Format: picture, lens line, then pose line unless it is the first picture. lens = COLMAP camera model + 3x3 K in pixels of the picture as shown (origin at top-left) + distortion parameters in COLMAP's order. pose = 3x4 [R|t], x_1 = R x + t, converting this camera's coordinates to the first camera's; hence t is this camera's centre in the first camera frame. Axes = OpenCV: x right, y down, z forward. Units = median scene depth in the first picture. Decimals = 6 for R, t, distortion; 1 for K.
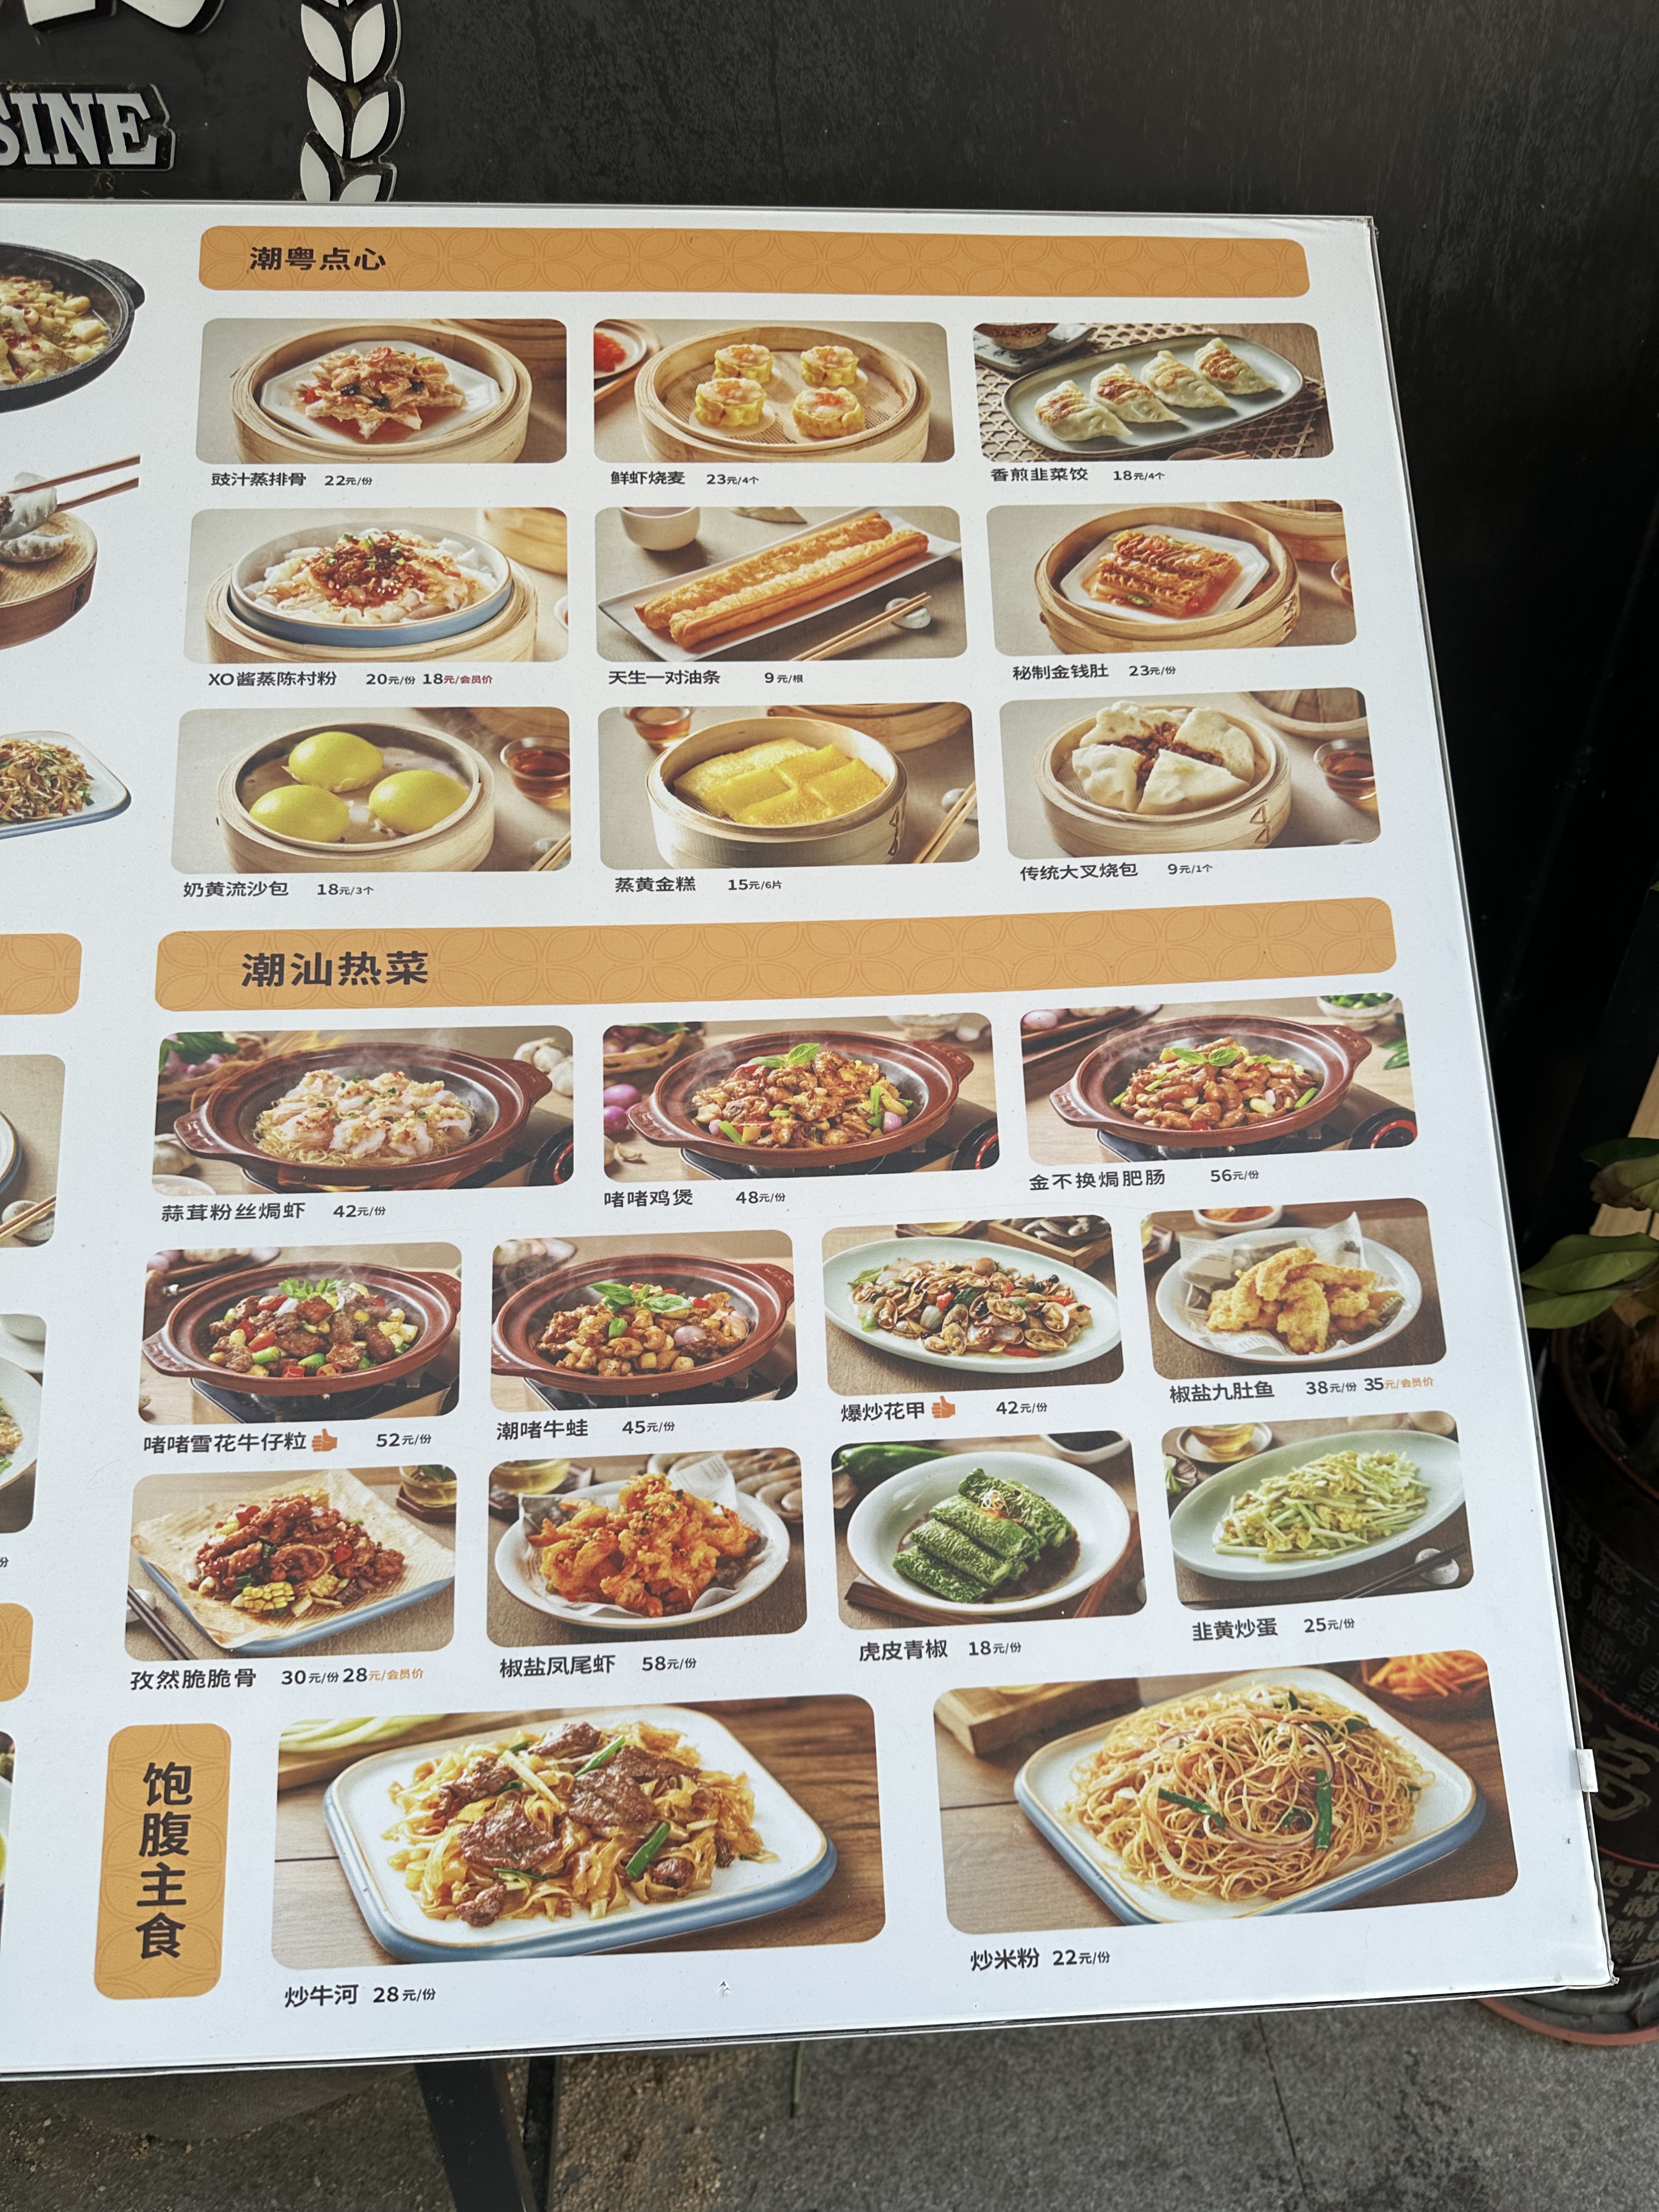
lens RADIAL K [[1516.8, 0, 845.8], [0, 1516.8, 1104.3], [0, 0, 1]] dist [0.014835, -0.024853]
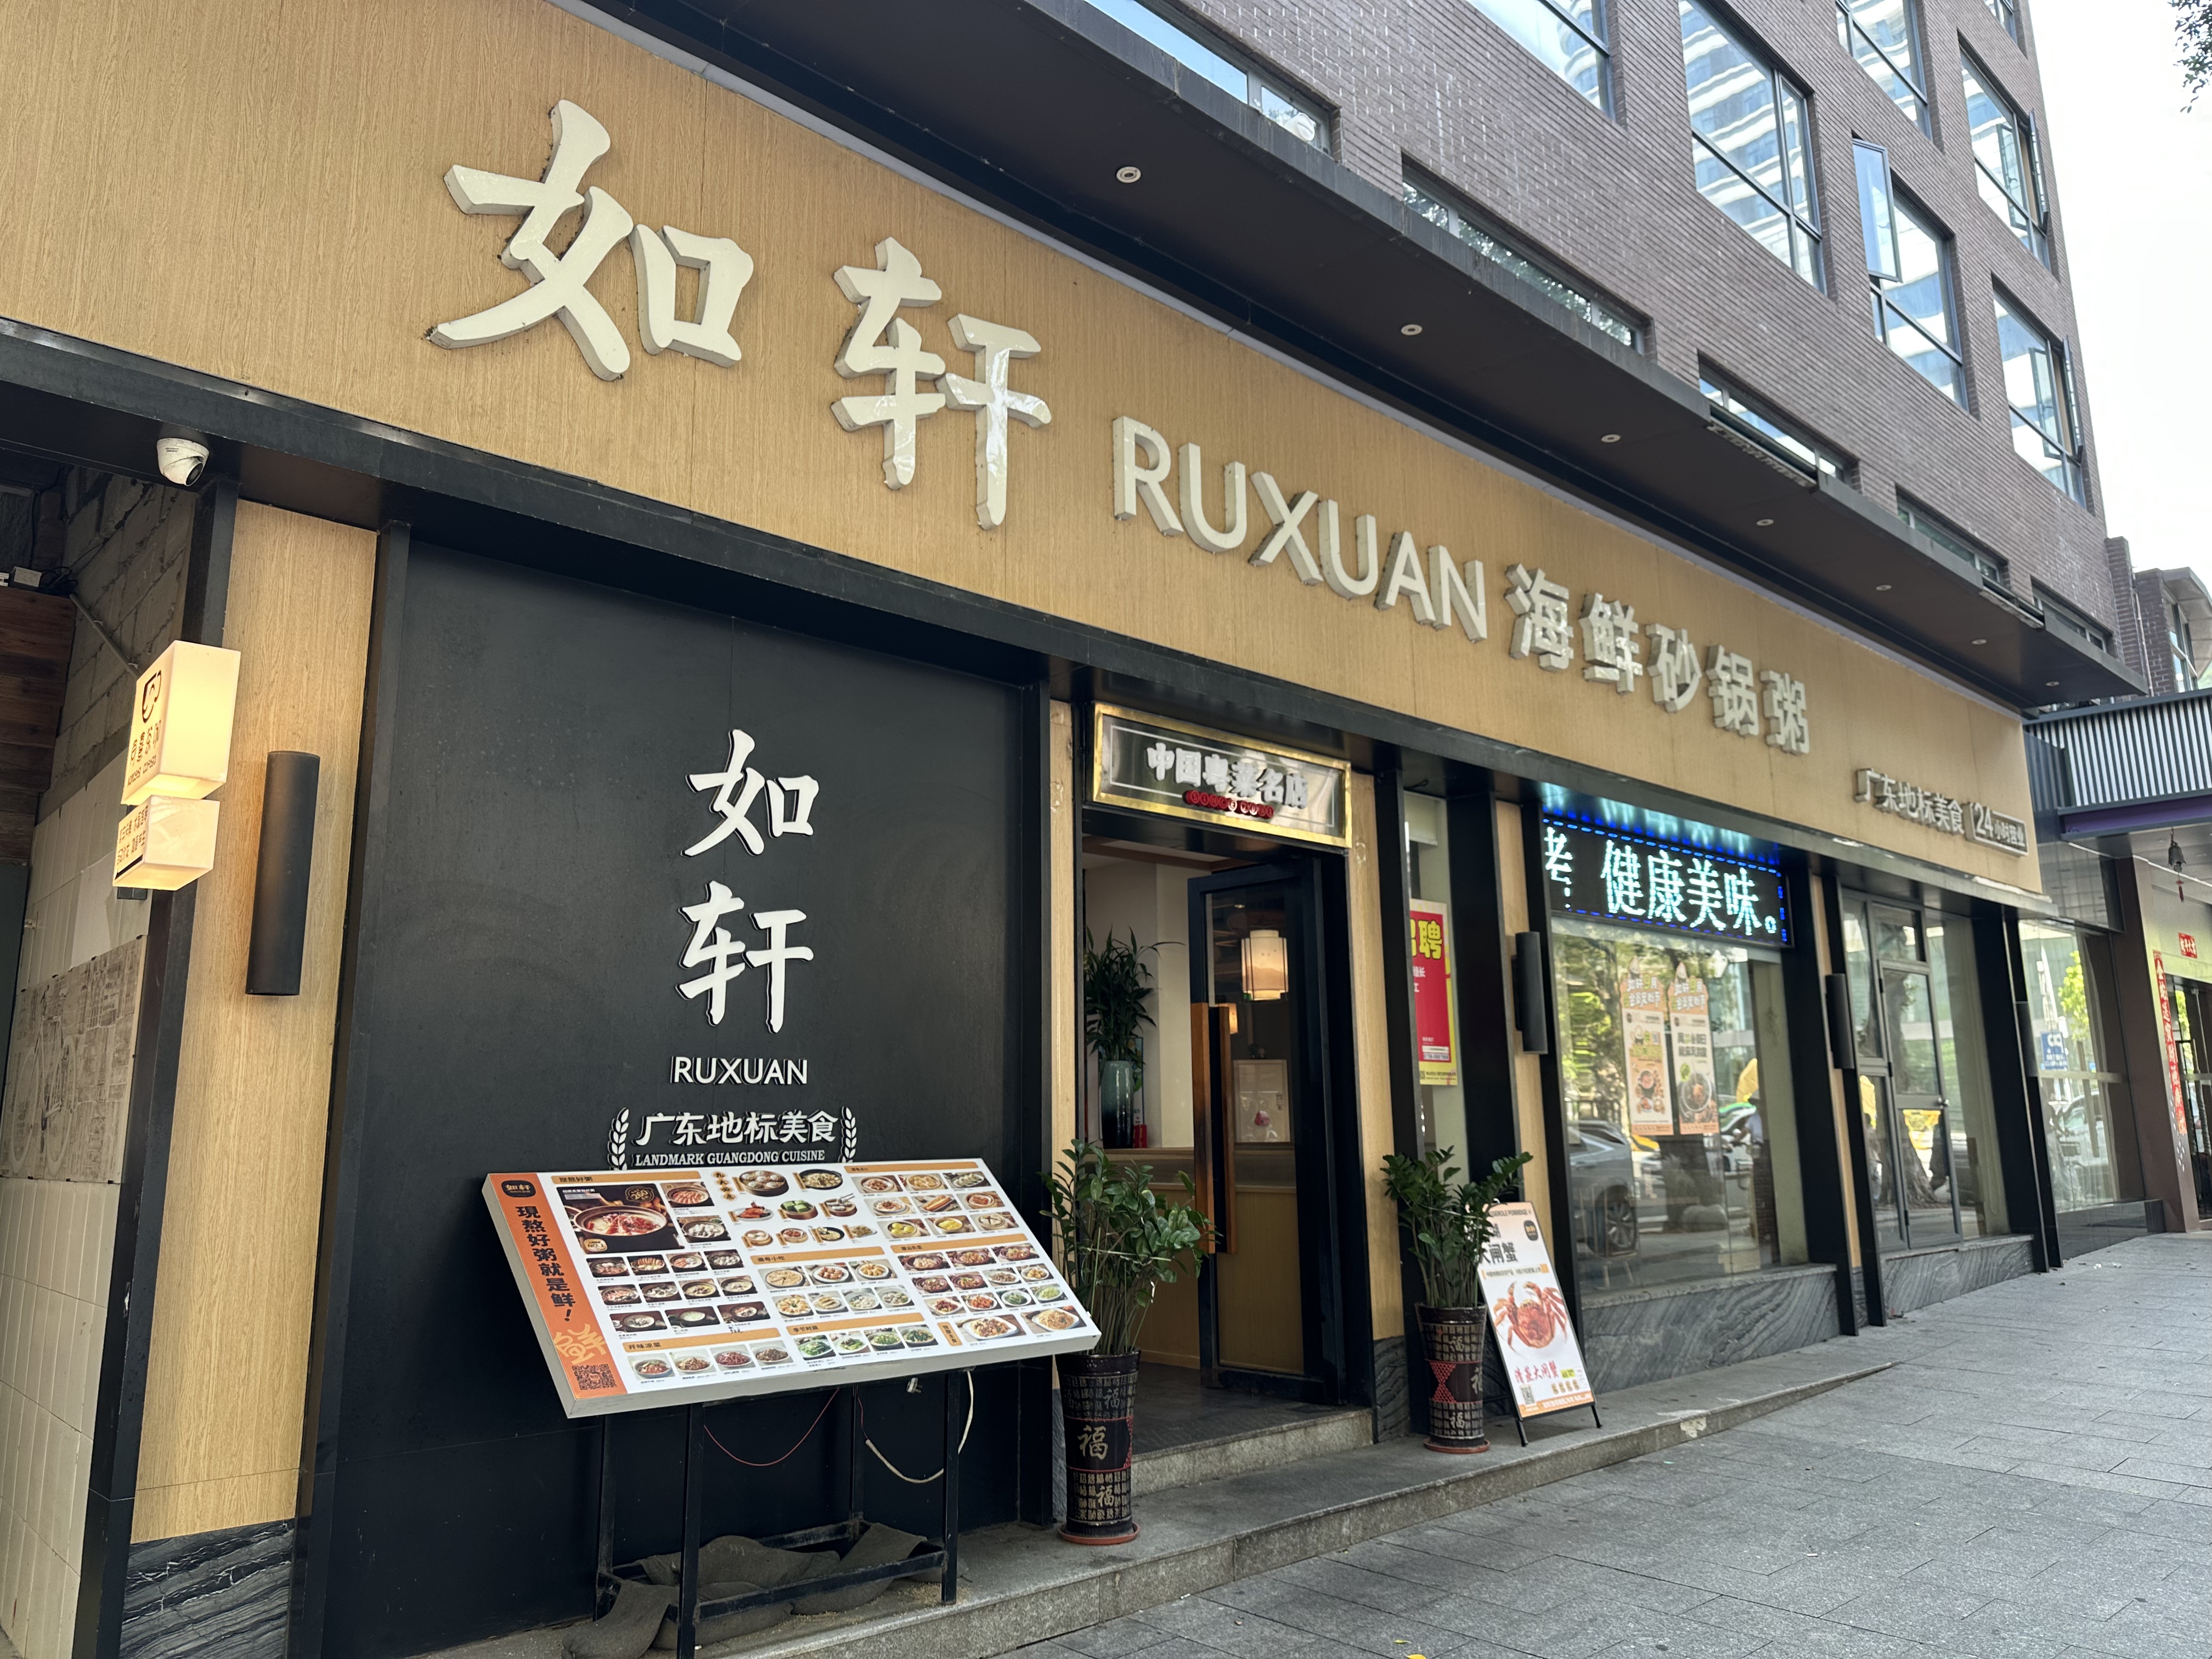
lens RADIAL K [[1516.8, 0, 1106.9], [0, 1516.8, 825.7], [0, 0, 1]] dist [0.014835, -0.024853]
pose [[0.776252, 0.094160, 0.623351, -4.090491], [0.392643, 0.701374, -0.594900, 3.006085], [-0.493218, 0.706547, 0.507472, -4.317142]]
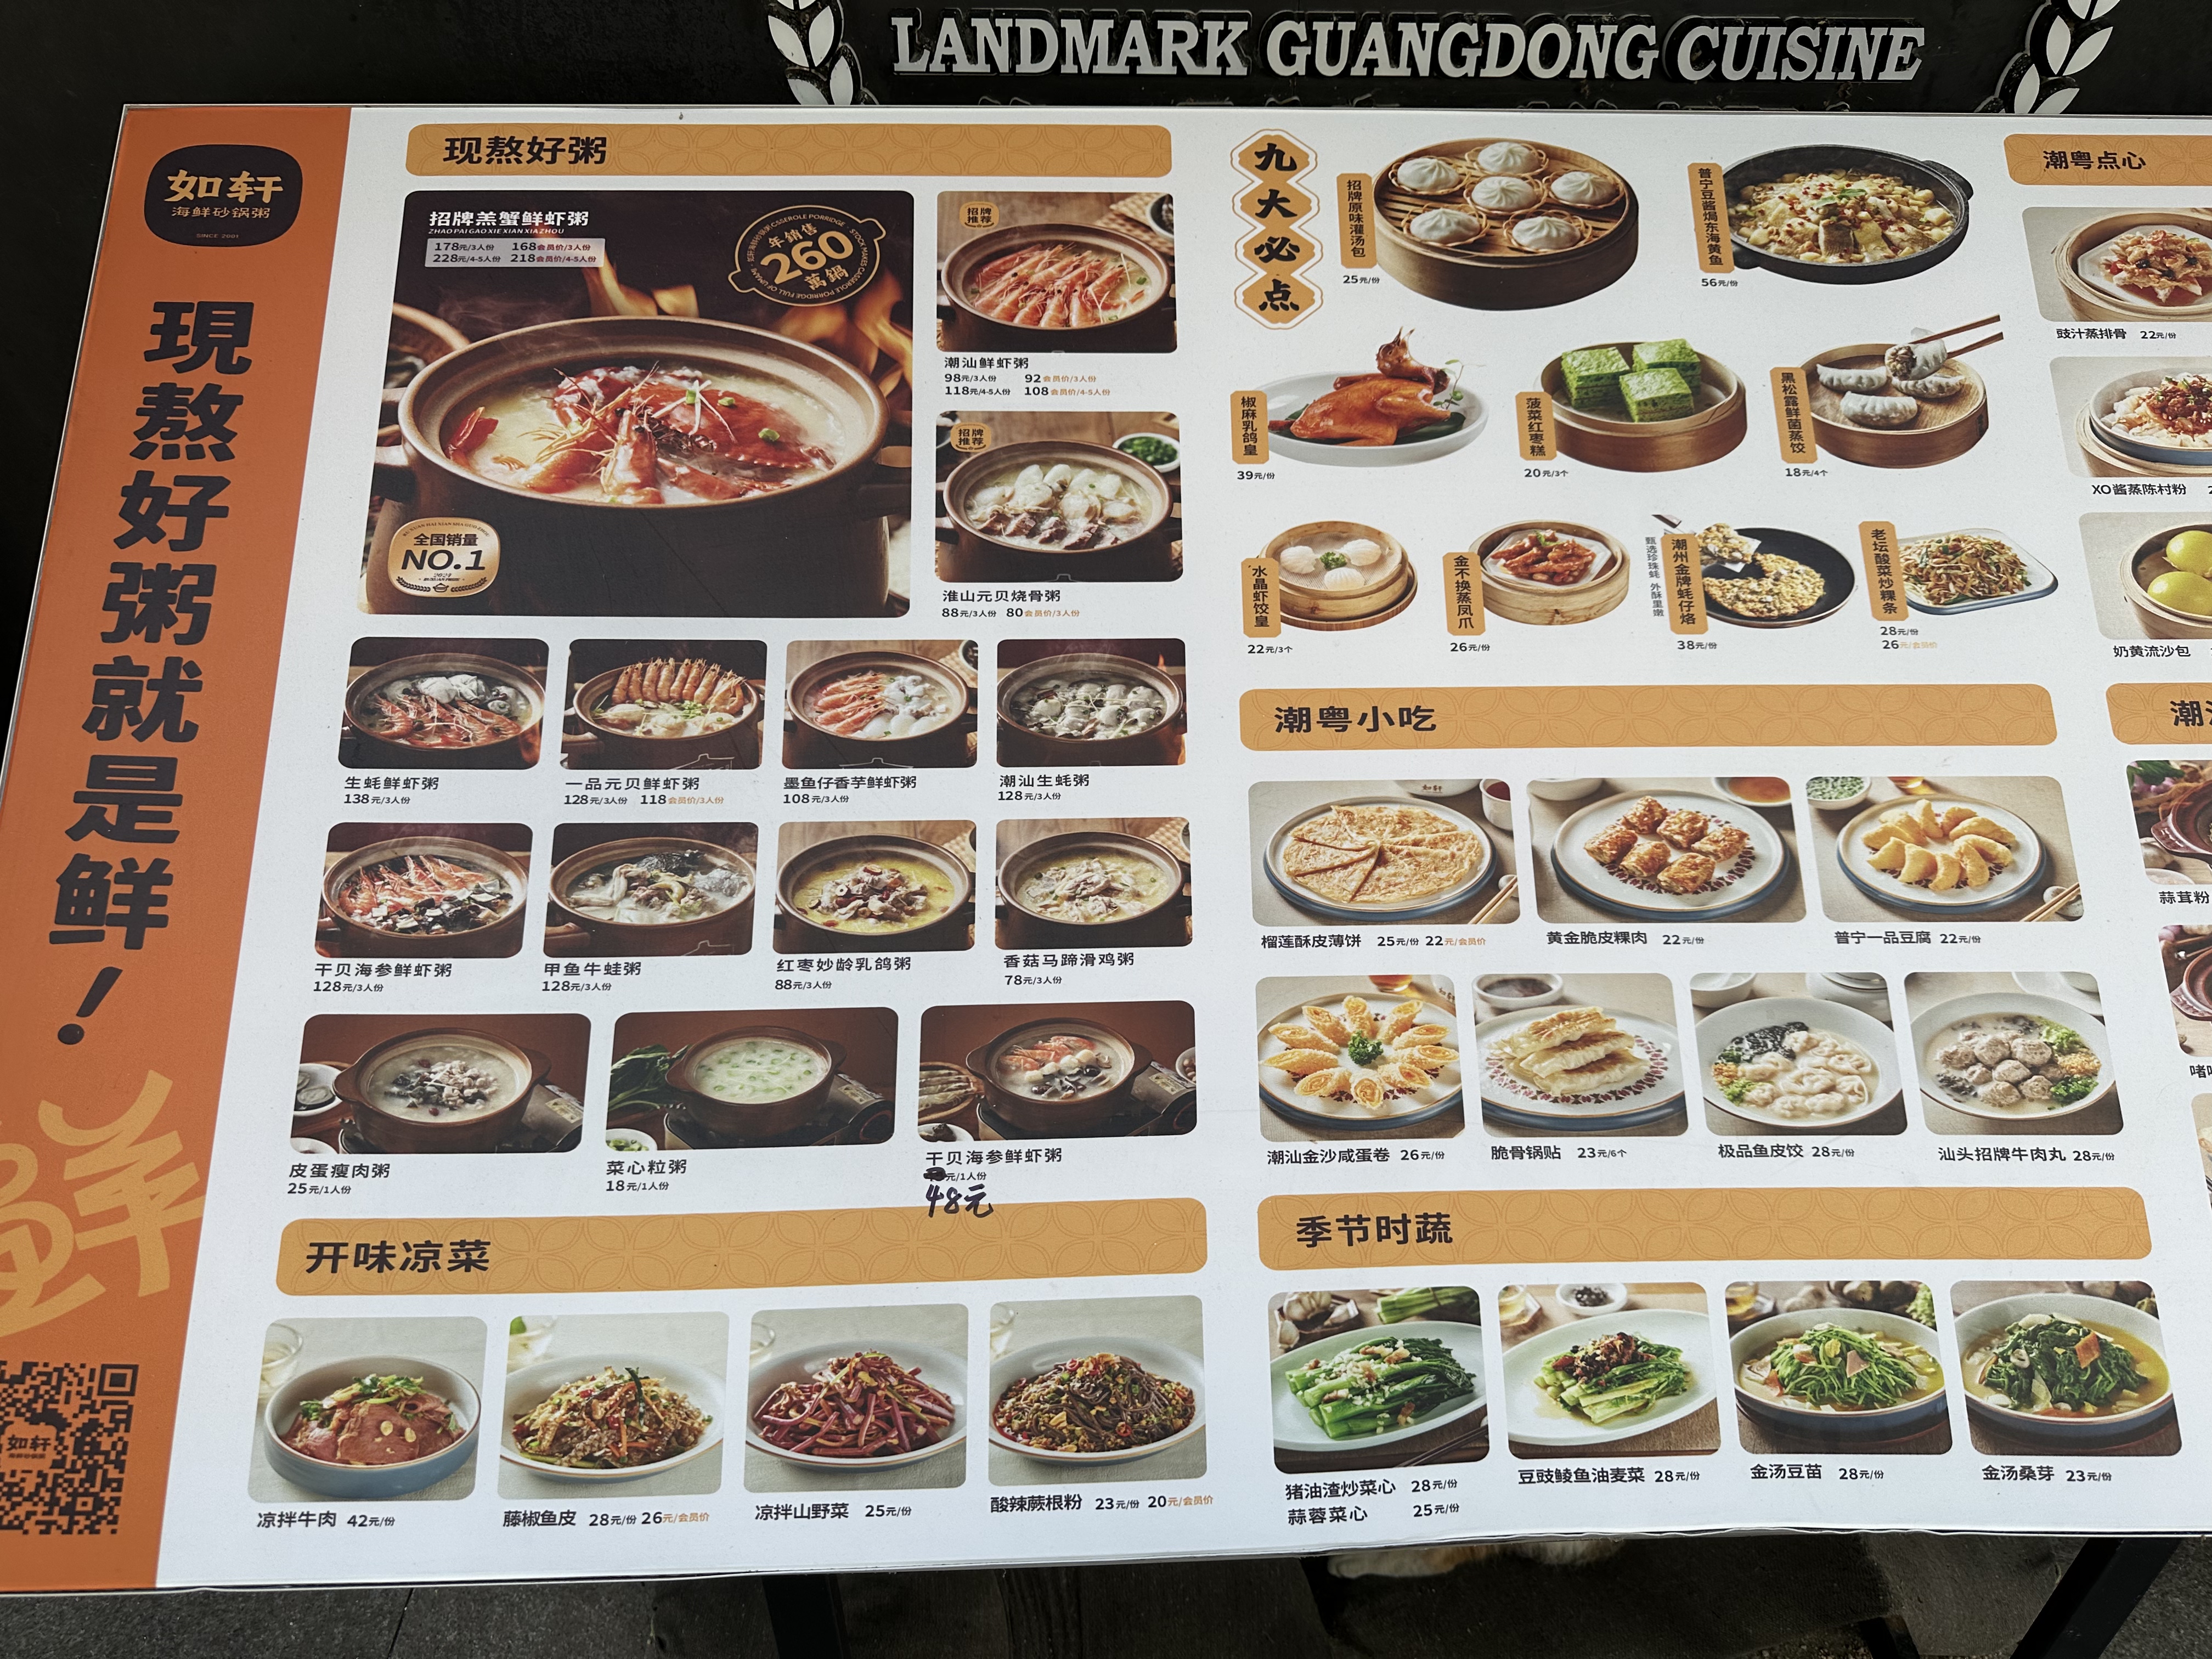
lens RADIAL K [[1516.8, 0, 1106.8], [0, 1516.8, 831.8], [0, 0, 1]] dist [0.014835, -0.024853]
pose [[0.999410, 0.012357, -0.032040, -1.194652], [-0.012972, 0.999734, -0.019053, 0.046827], [0.031796, 0.019457, 0.999305, -0.308922]]
